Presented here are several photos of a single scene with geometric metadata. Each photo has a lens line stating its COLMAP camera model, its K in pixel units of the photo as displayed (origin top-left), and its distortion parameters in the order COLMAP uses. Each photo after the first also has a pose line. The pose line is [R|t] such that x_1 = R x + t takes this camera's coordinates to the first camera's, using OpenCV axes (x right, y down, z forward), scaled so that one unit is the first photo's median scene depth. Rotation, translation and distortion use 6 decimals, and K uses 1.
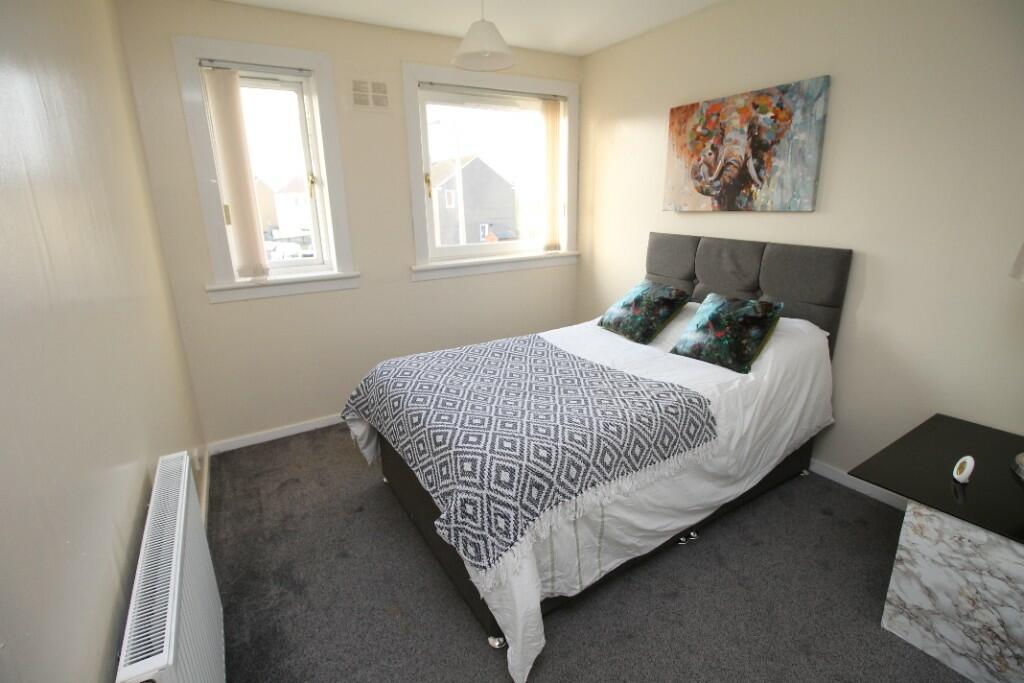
lens RADIAL K [[477.4, 0, 511.2], [0, 477.4, 328.7], [0, 0, 1]] dist [-0.001845, -0.012202]
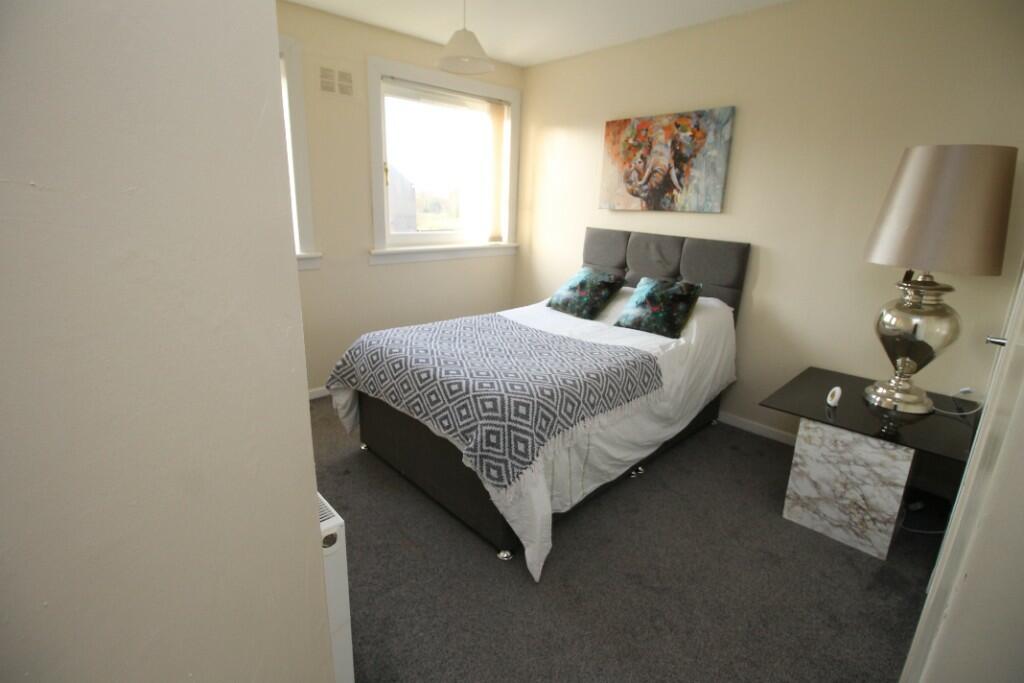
lens RADIAL K [[477.4, 0, 511.2], [0, 477.4, 328.7], [0, 0, 1]] dist [-0.001845, -0.012202]
pose [[0.977152, -0.003555, 0.212512, -0.176319], [0.004258, 0.999987, -0.002851, 0.060902], [-0.212499, 0.003691, 0.977154, -0.114545]]
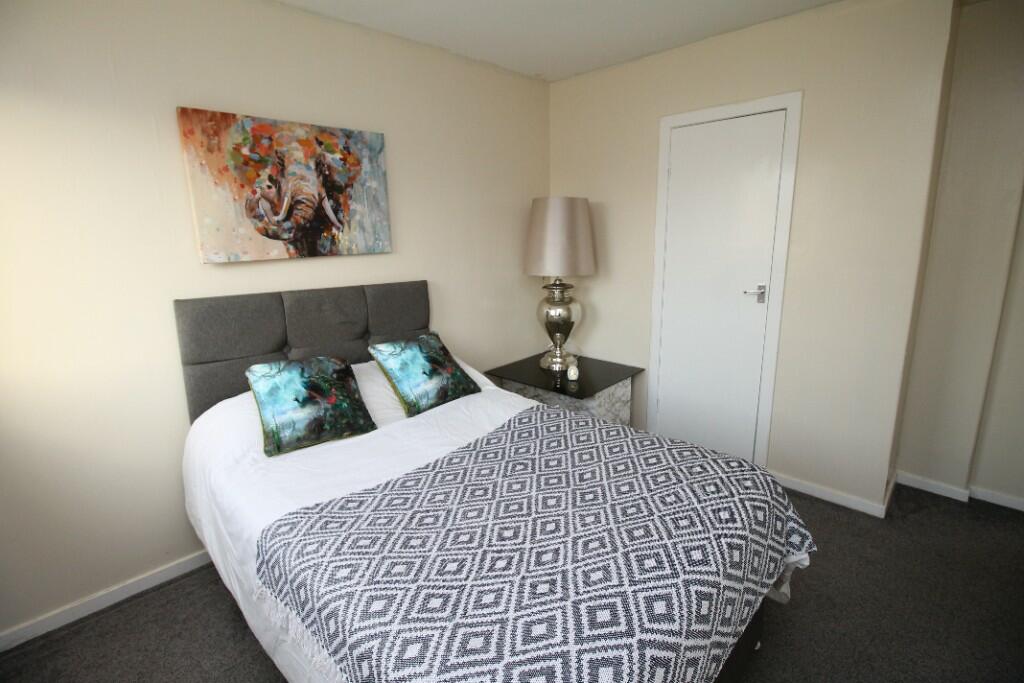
lens RADIAL K [[477.4, 0, 511.2], [0, 477.4, 328.7], [0, 0, 1]] dist [-0.001845, -0.012202]
pose [[-0.237192, -0.170736, 0.956341, -0.522592], [0.274885, 0.932407, 0.234640, -0.258108], [-0.931761, 0.318539, -0.174227, 0.964673]]
